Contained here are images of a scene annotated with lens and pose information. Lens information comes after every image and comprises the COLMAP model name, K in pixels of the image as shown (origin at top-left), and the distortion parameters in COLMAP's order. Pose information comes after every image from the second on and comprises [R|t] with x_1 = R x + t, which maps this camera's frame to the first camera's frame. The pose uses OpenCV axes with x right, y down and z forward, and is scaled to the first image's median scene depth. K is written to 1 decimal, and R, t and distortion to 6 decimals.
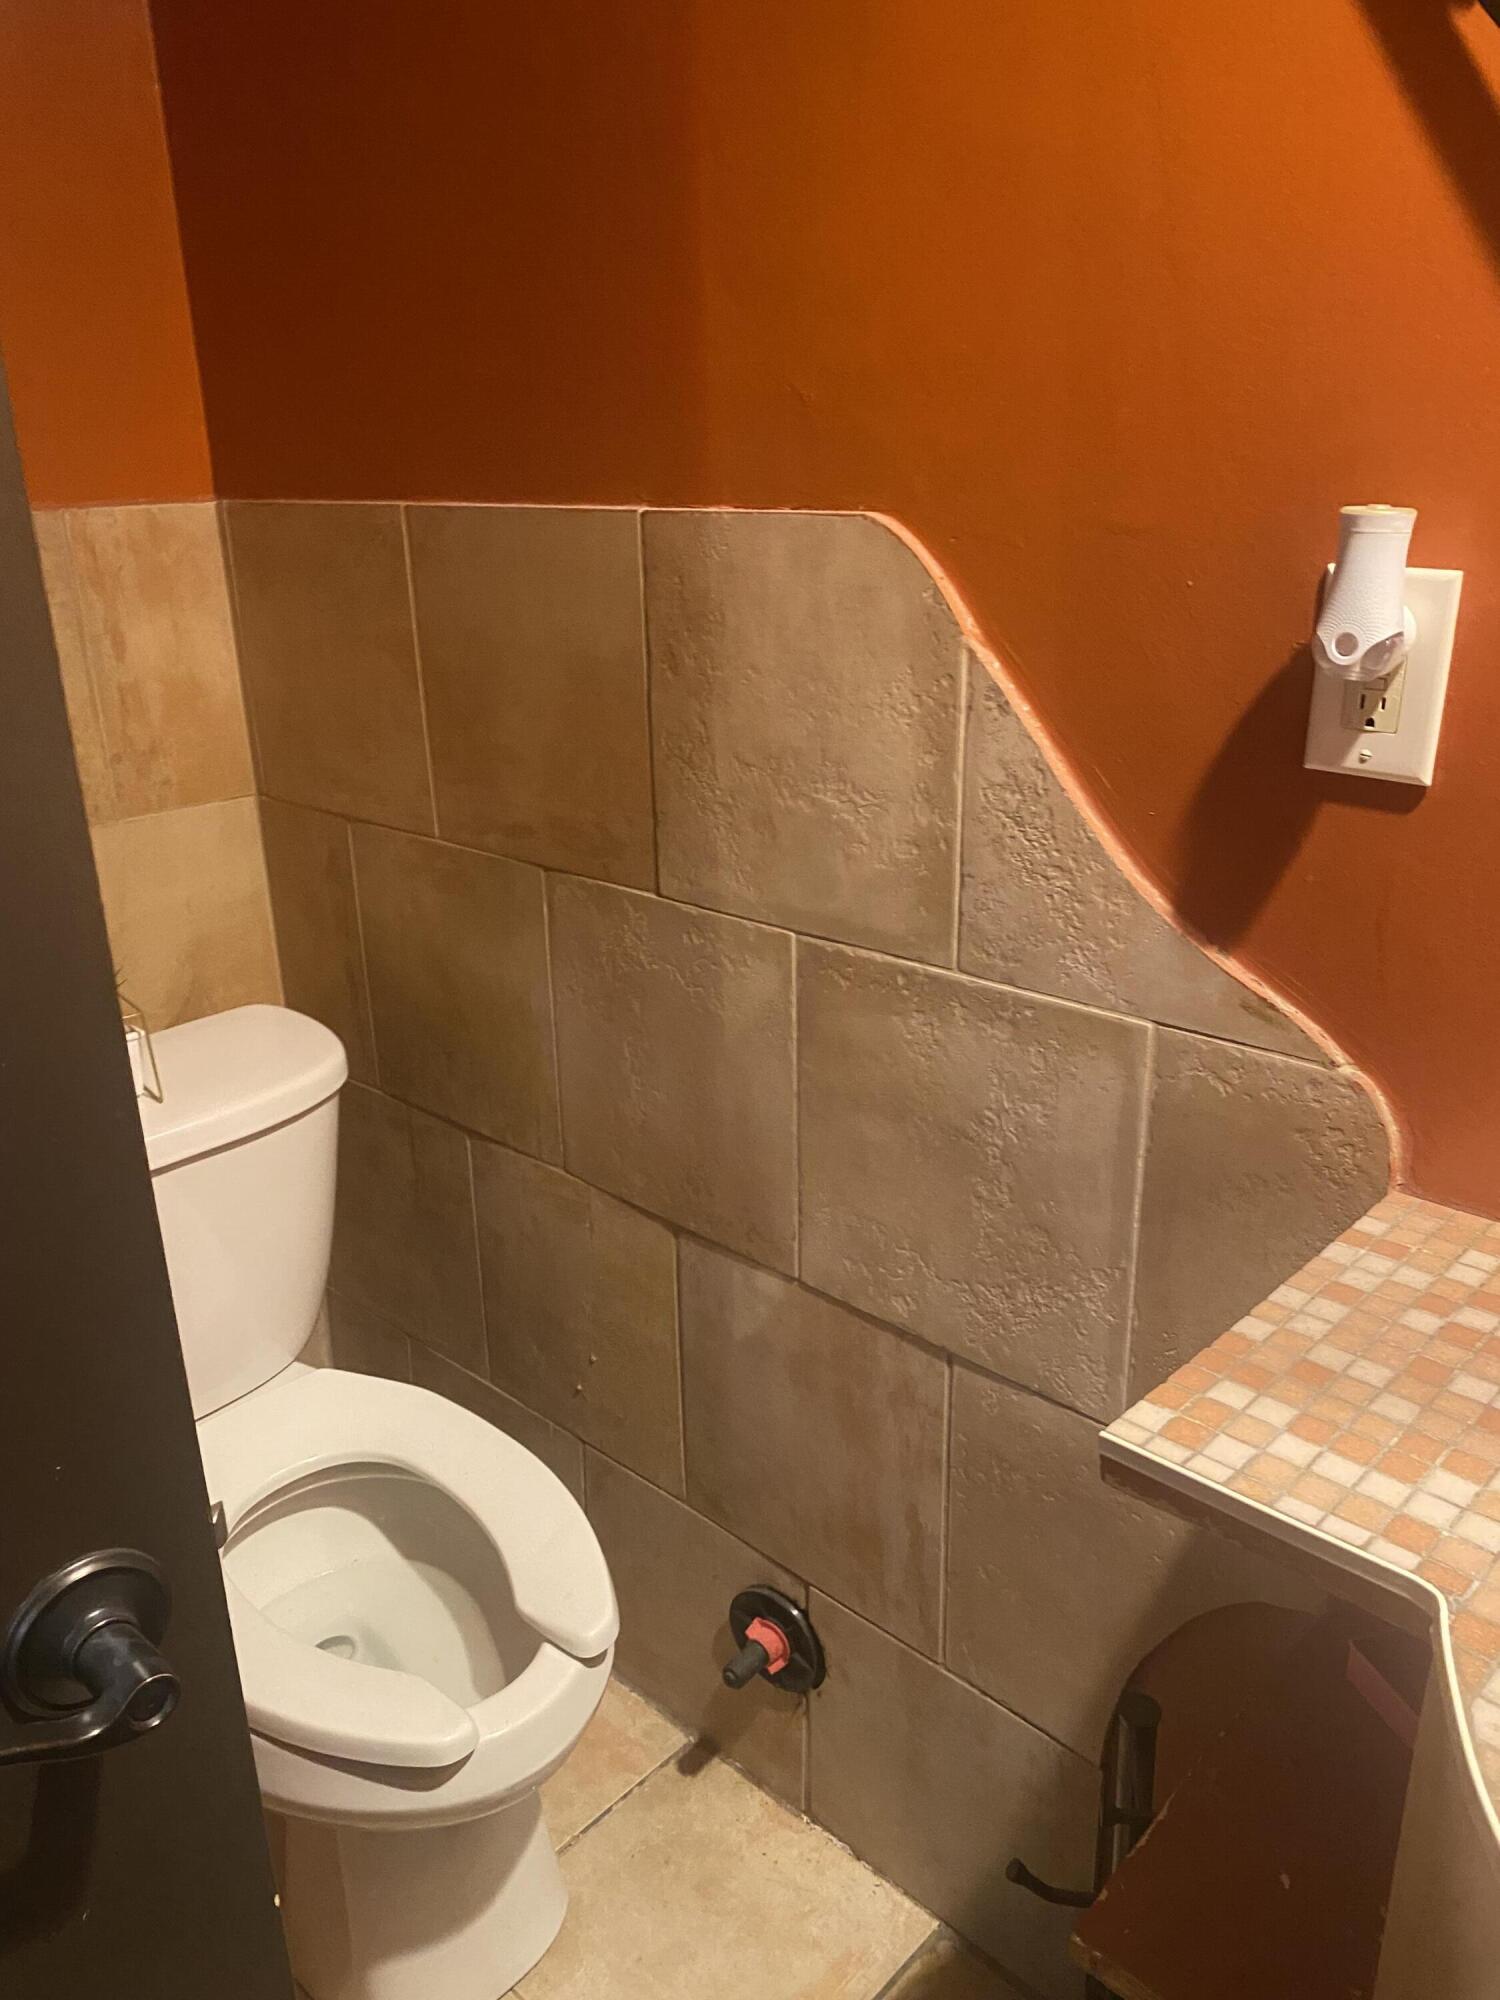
lens RADIAL K [[1537.0, 0, 752.2], [0, 1537.0, 1014.4], [0, 0, 1]] dist [-0.005544, -0.003657]
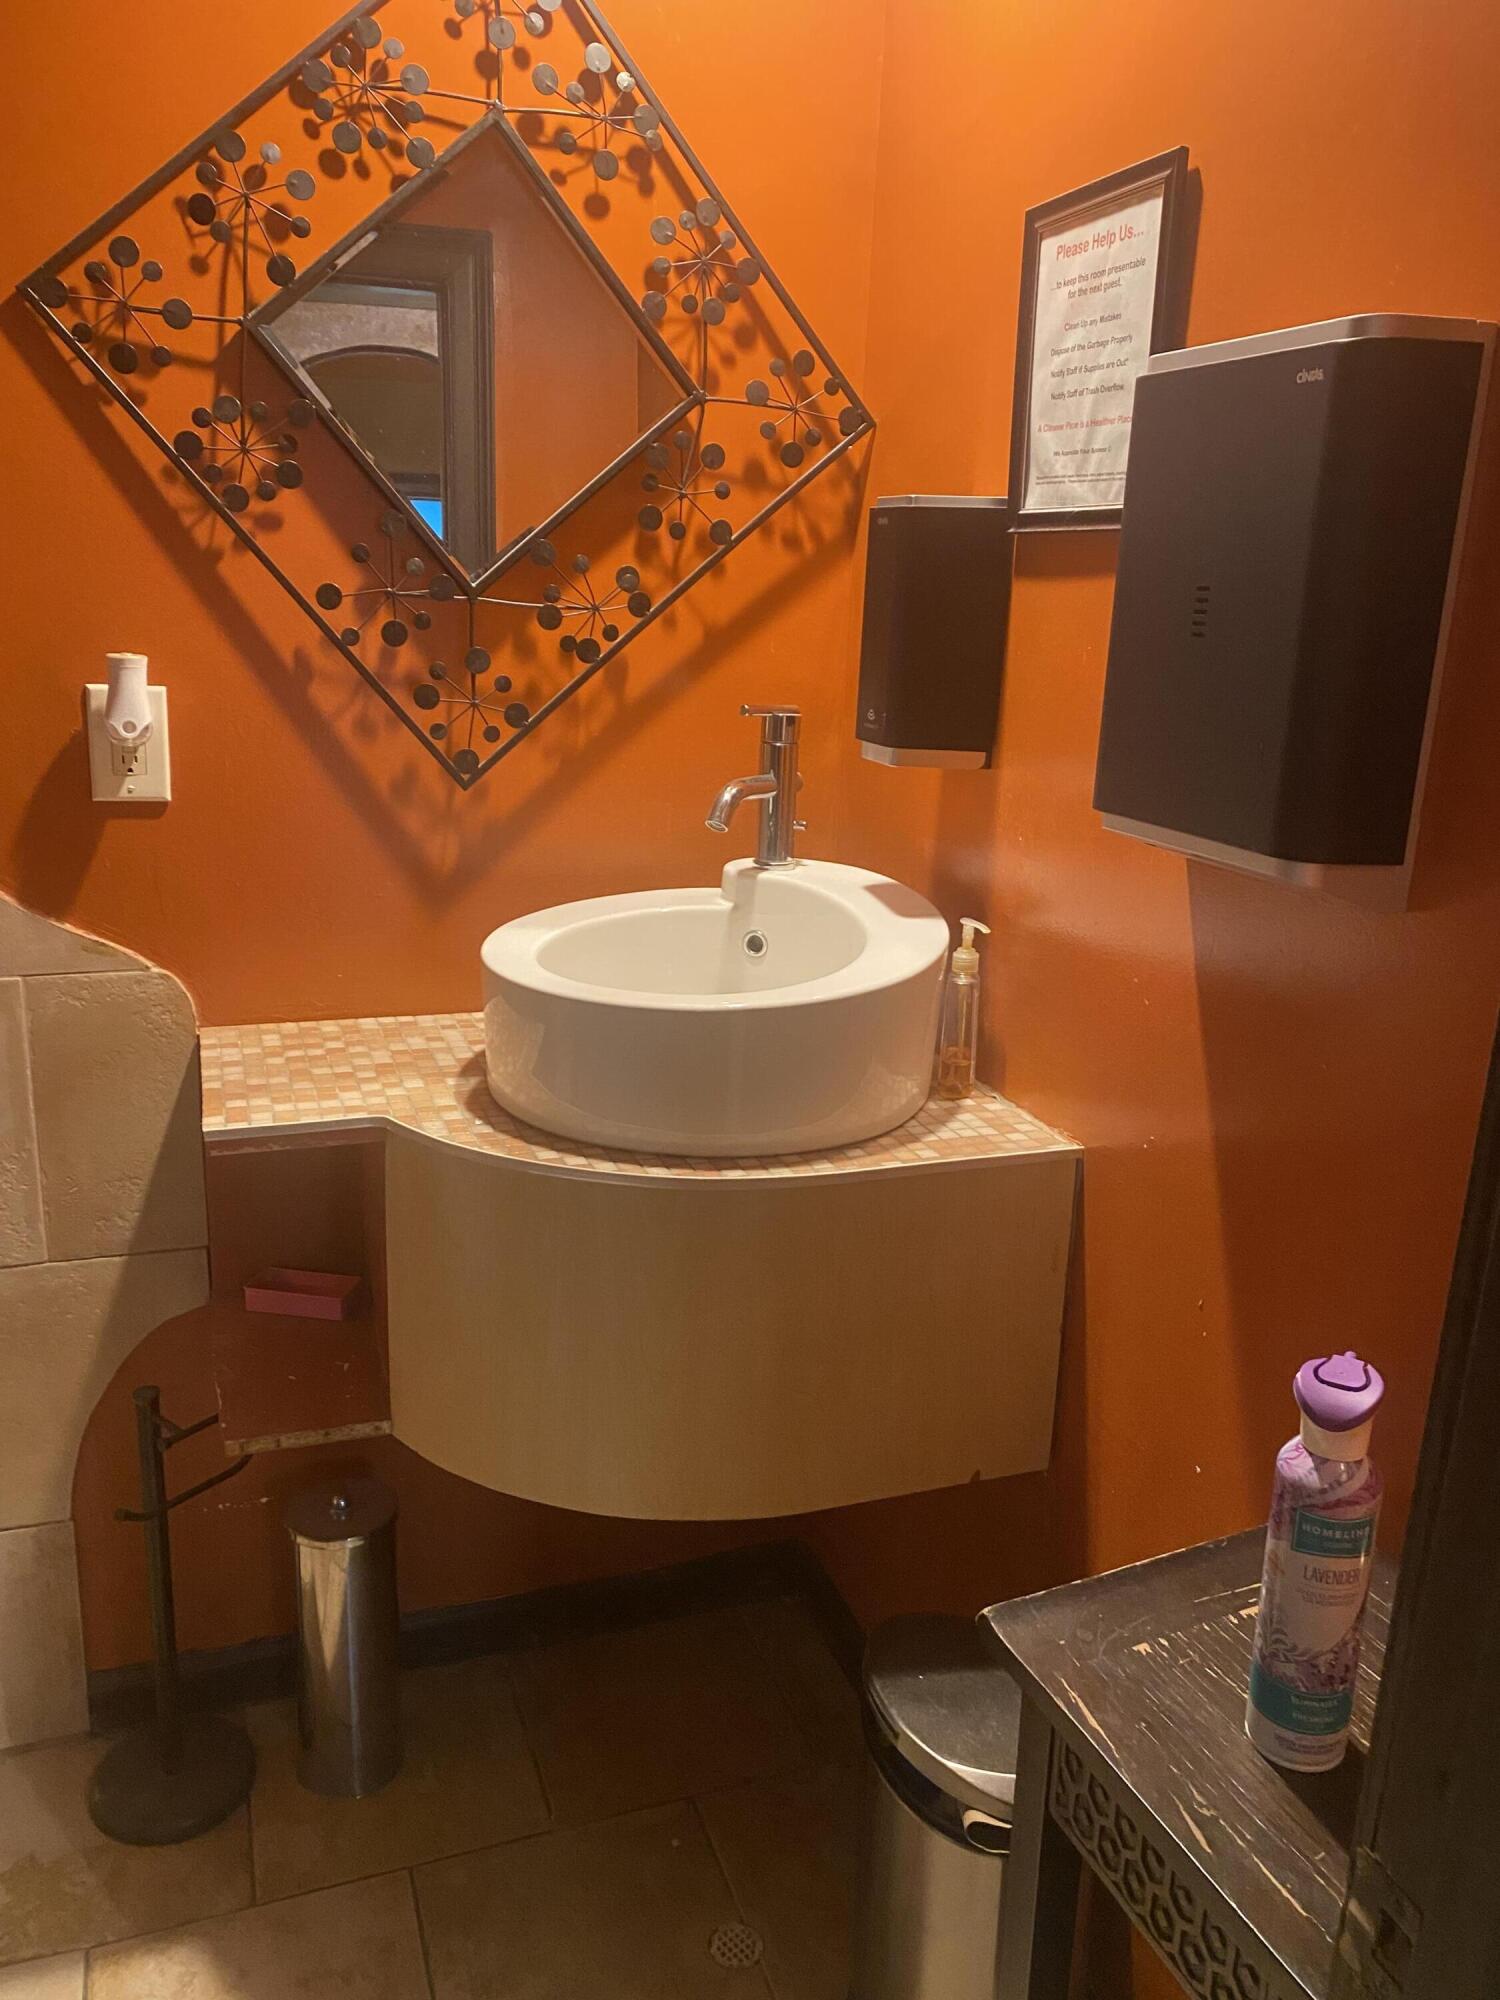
lens RADIAL K [[1537.0, 0, 752.2], [0, 1537.0, 1014.4], [0, 0, 1]] dist [-0.005544, -0.003657]
pose [[0.448539, -0.208657, 0.869066, -0.904774], [0.266734, 0.959306, 0.092657, 0.113180], [-0.853033, 0.190249, 0.485942, -0.447781]]
